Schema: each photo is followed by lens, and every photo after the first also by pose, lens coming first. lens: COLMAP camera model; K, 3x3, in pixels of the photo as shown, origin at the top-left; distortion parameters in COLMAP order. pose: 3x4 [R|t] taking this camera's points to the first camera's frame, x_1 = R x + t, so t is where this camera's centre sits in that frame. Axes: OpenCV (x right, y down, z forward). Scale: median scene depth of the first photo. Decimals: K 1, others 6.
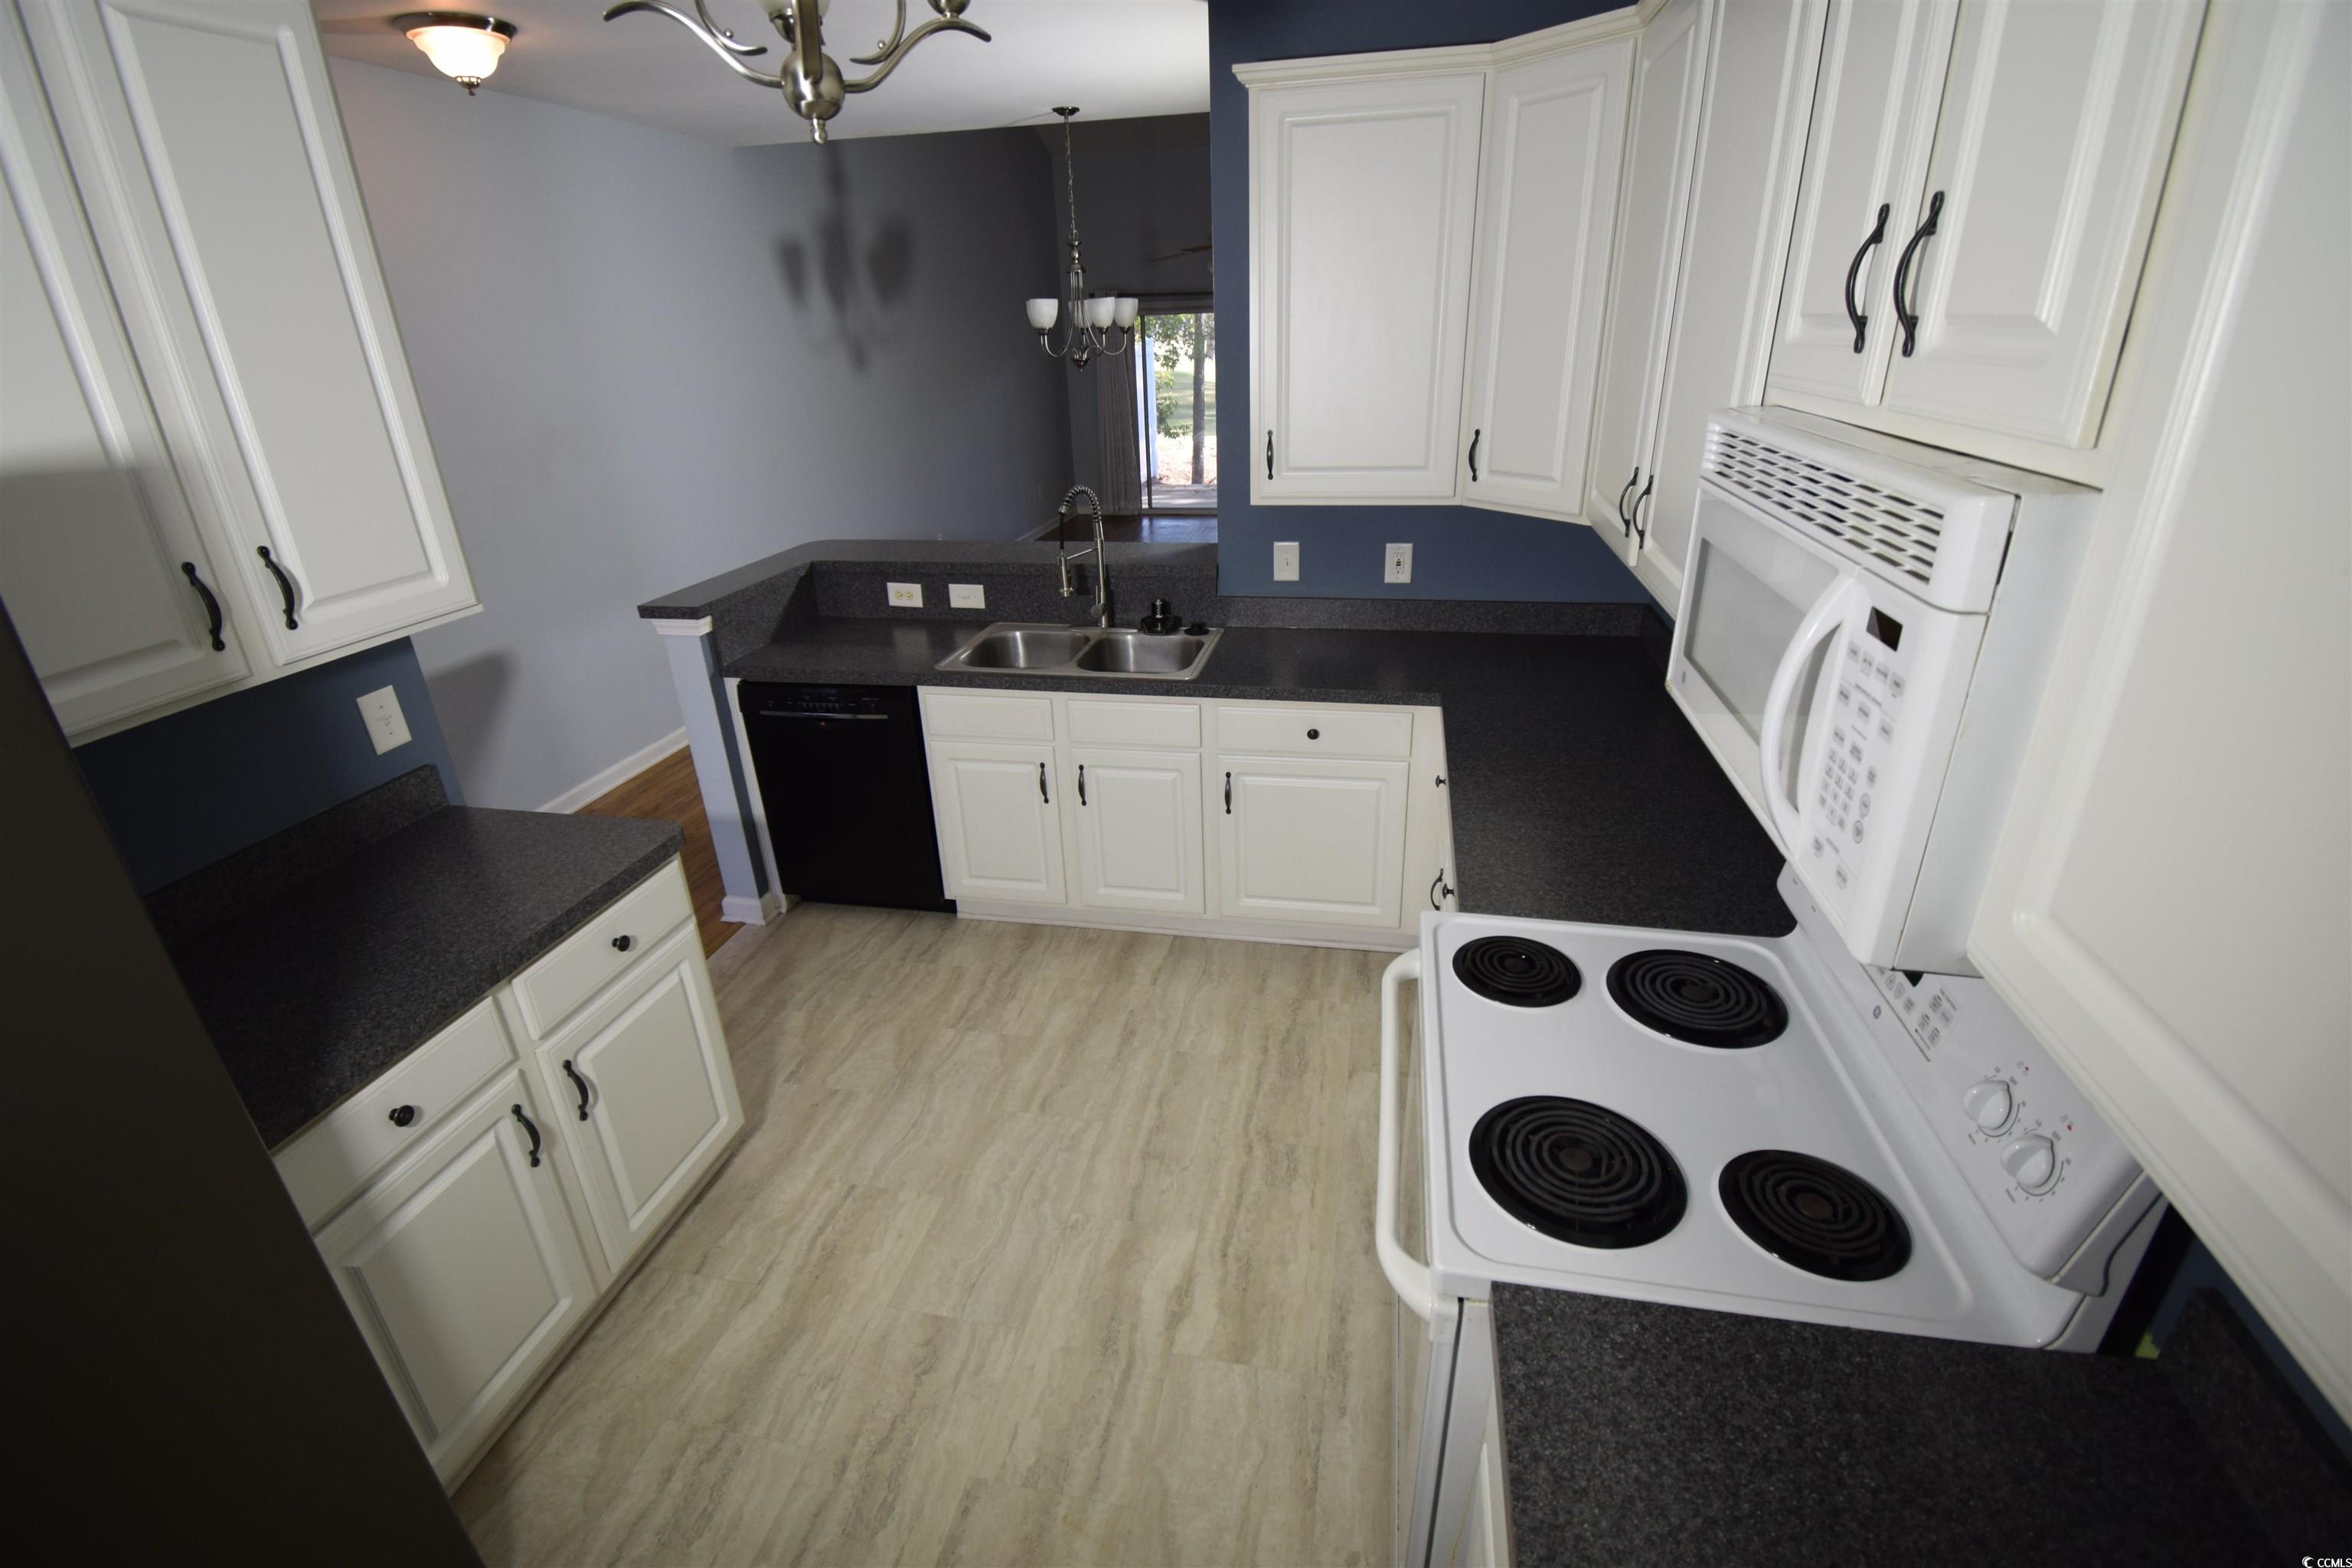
lens RADIAL K [[1036.0, 0, 1178.8], [0, 1036.0, 780.4], [0, 0, 1]] dist [0.016603, -0.026230]
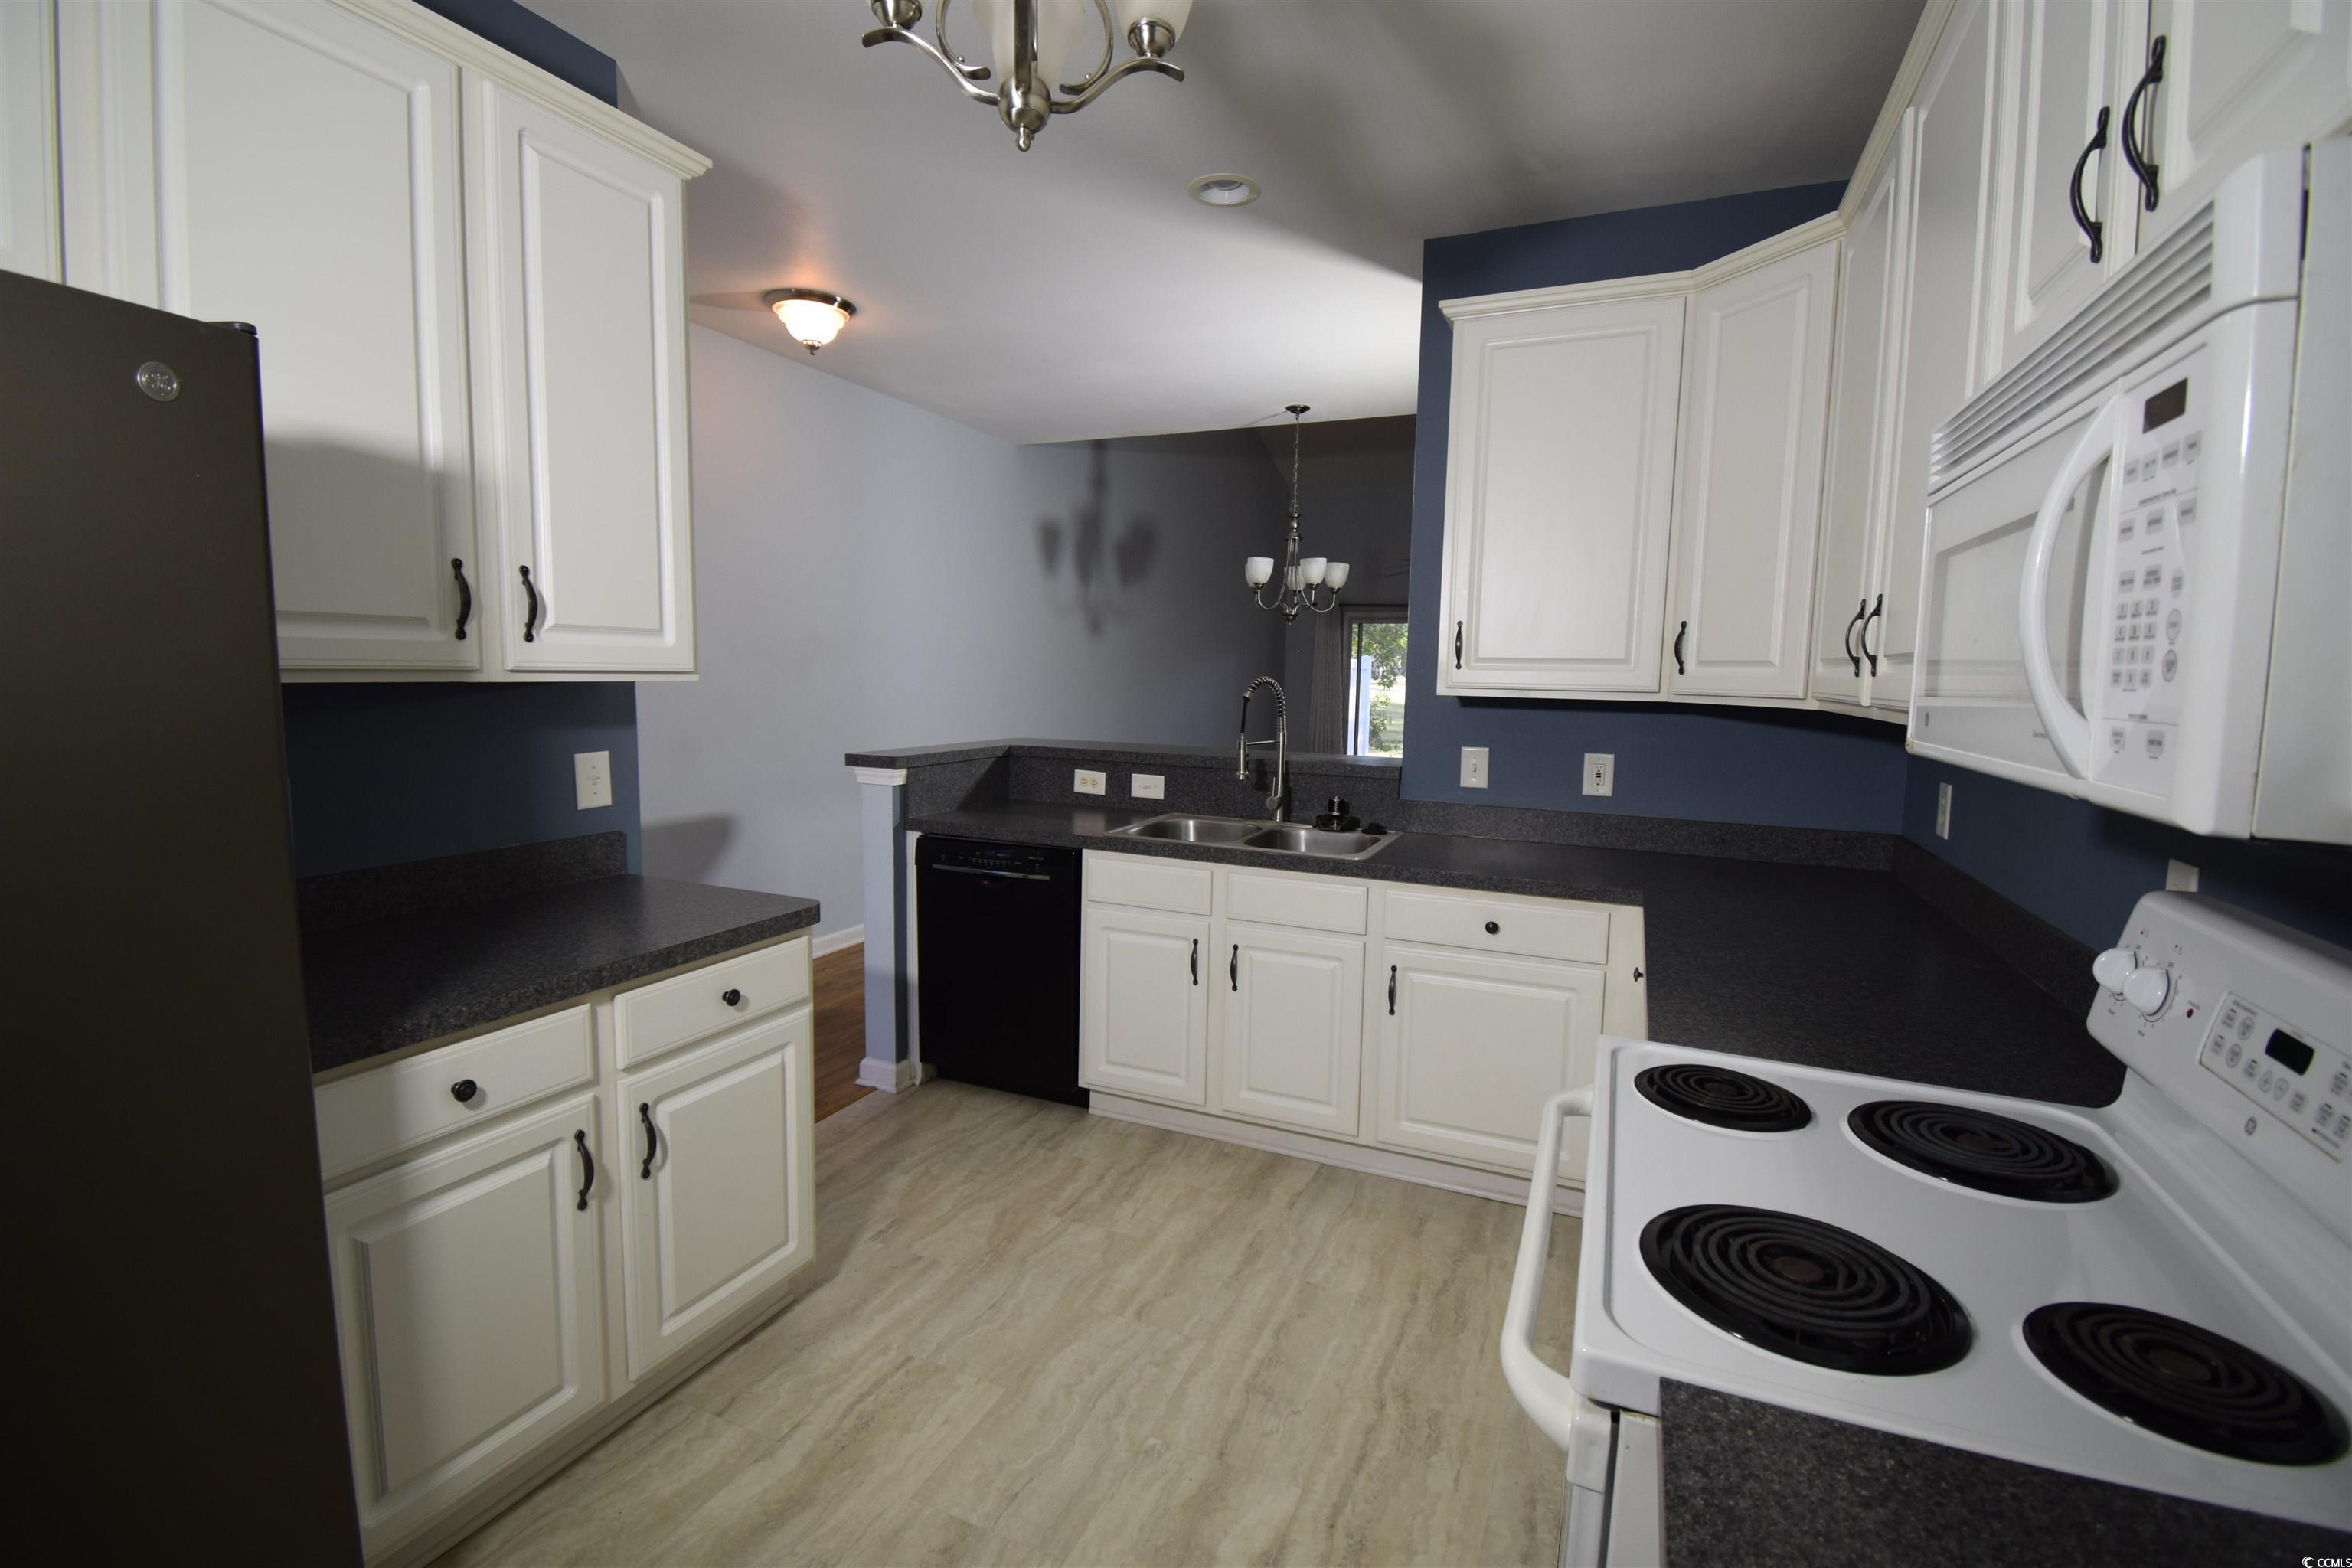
lens RADIAL K [[1037.6, 0, 1174.5], [0, 1037.6, 774.8], [0, 0, 1]] dist [0.018540, -0.026767]
pose [[0.975777, 0.072263, -0.206487, 0.043002], [-0.131373, 0.948288, -0.288950, 0.146495], [0.174928, 0.309077, 0.934811, 0.076246]]
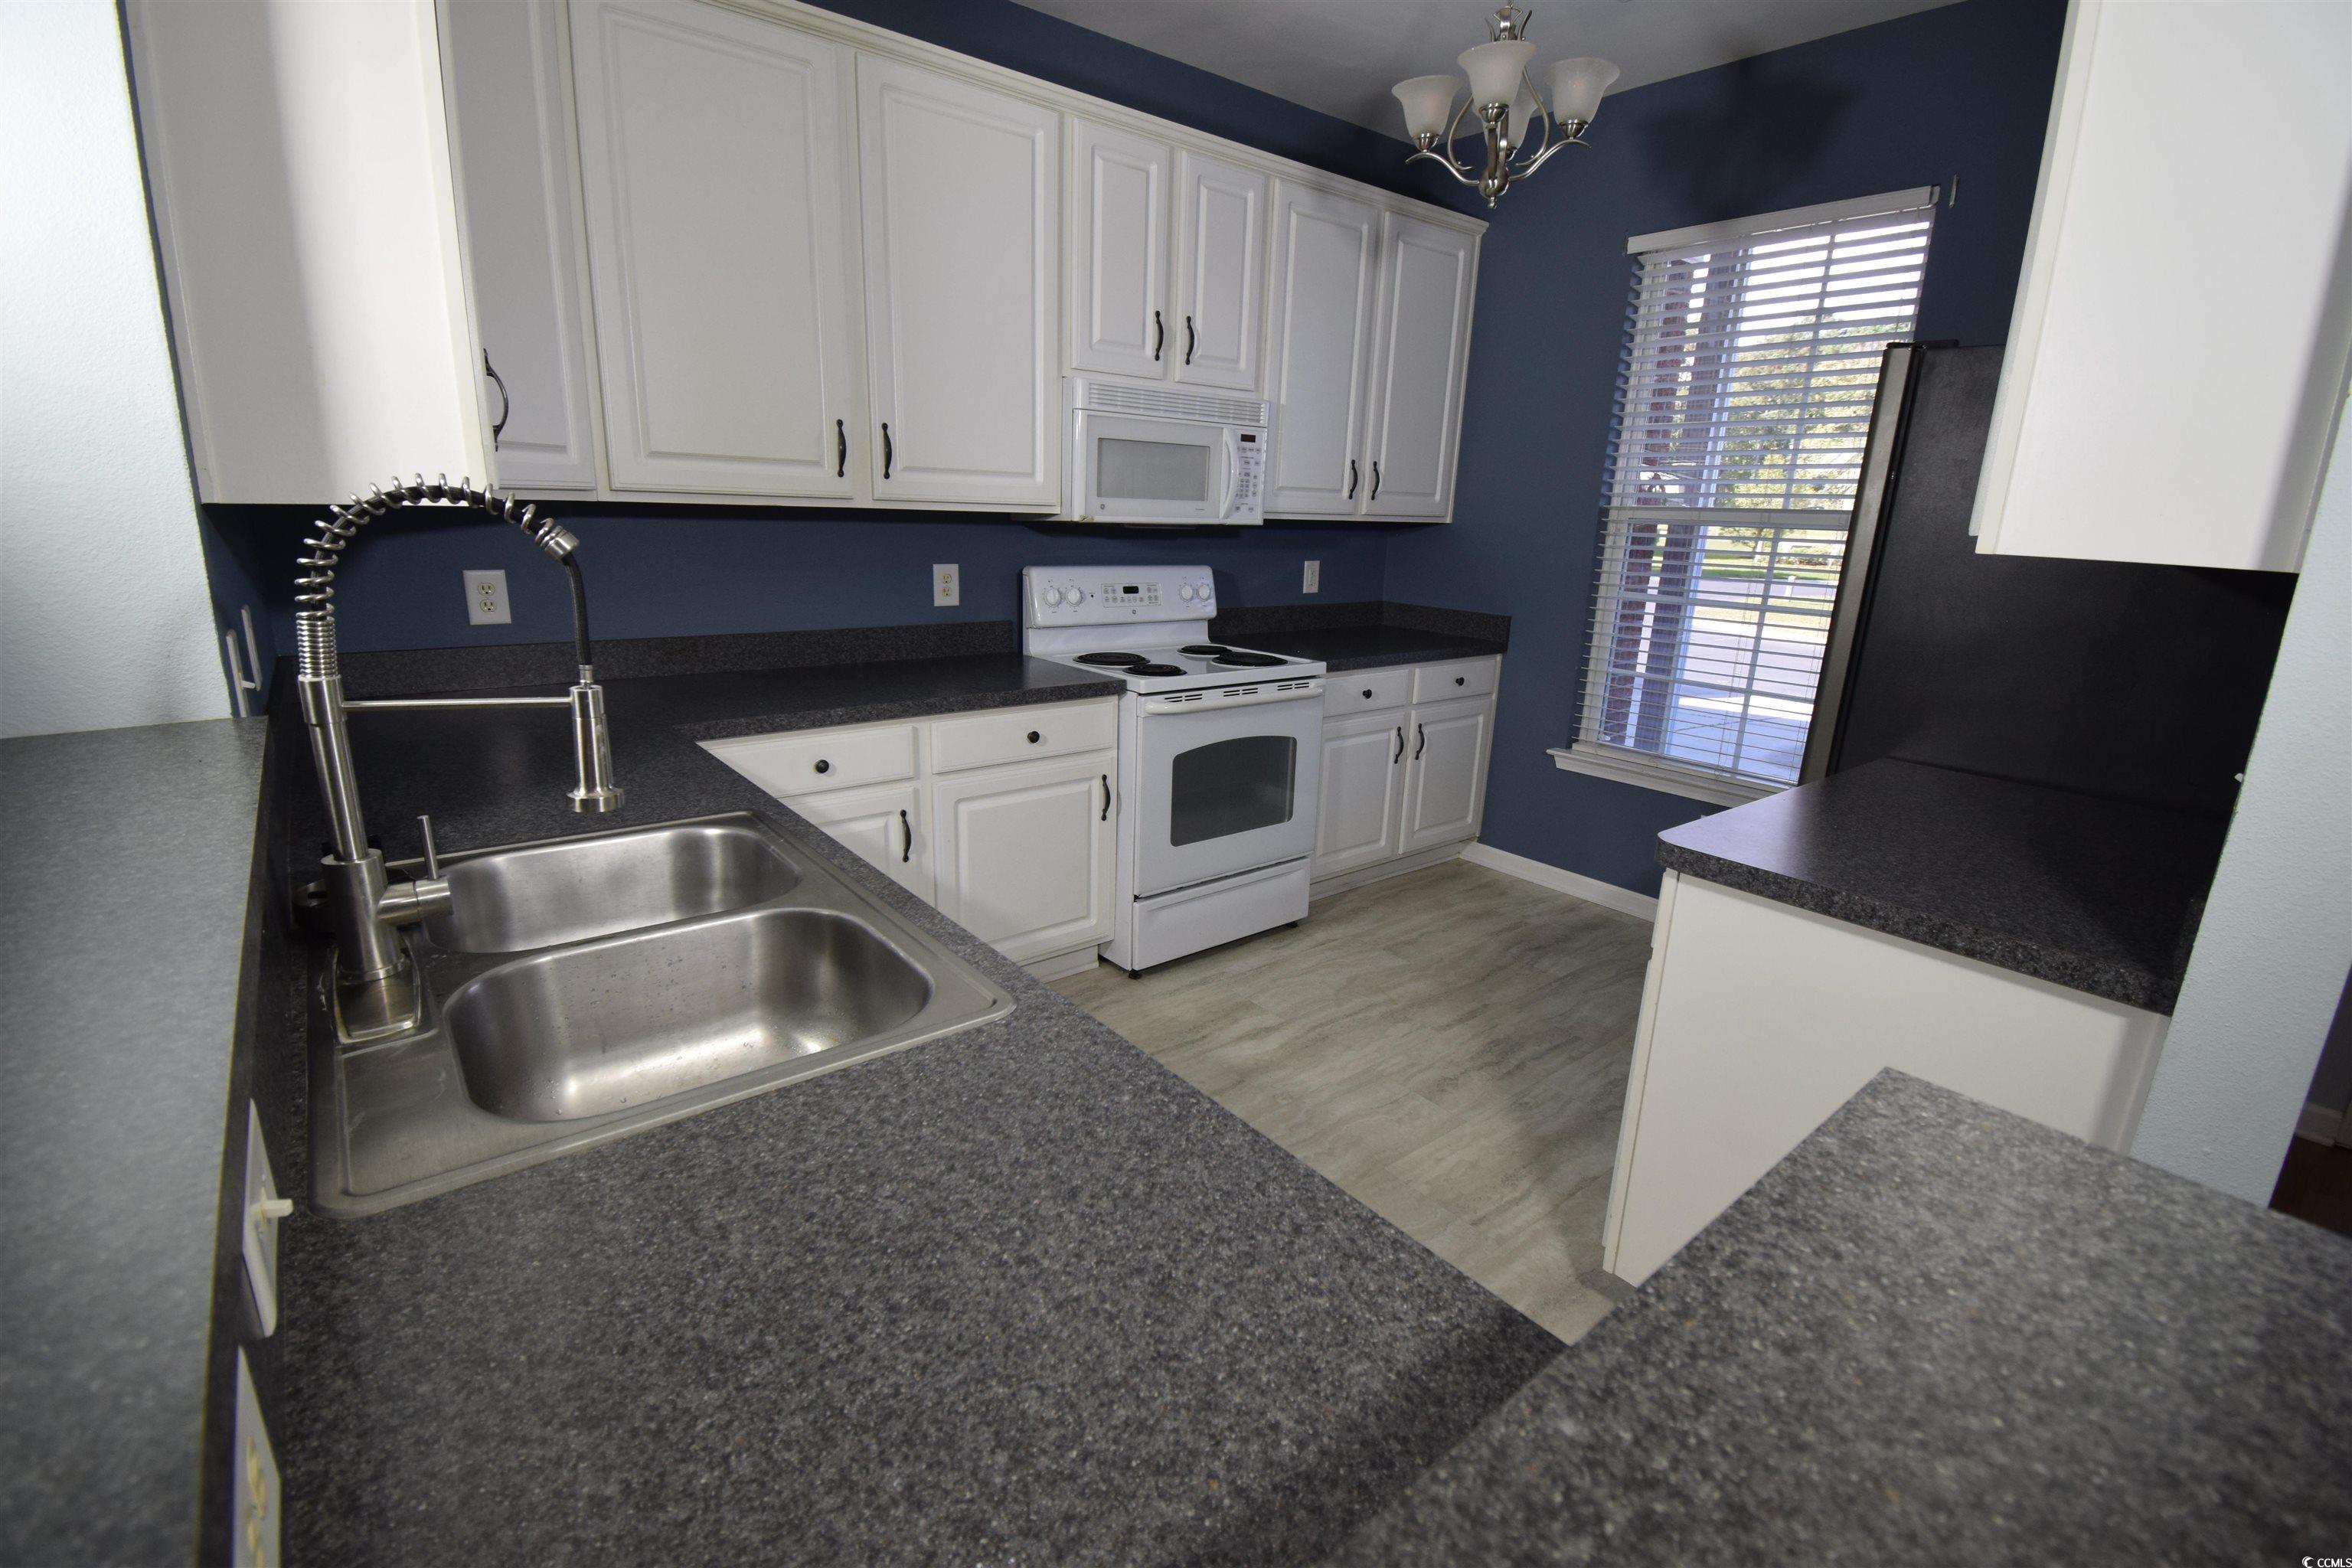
lens RADIAL K [[1037.6, 0, 1174.5], [0, 1037.6, 774.8], [0, 0, 1]] dist [0.018540, -0.026767]
pose [[-0.770096, -0.154170, 0.619018, -0.566218], [0.246646, 0.822938, 0.511800, -0.389243], [-0.588318, 0.546813, -0.595716, 1.385704]]
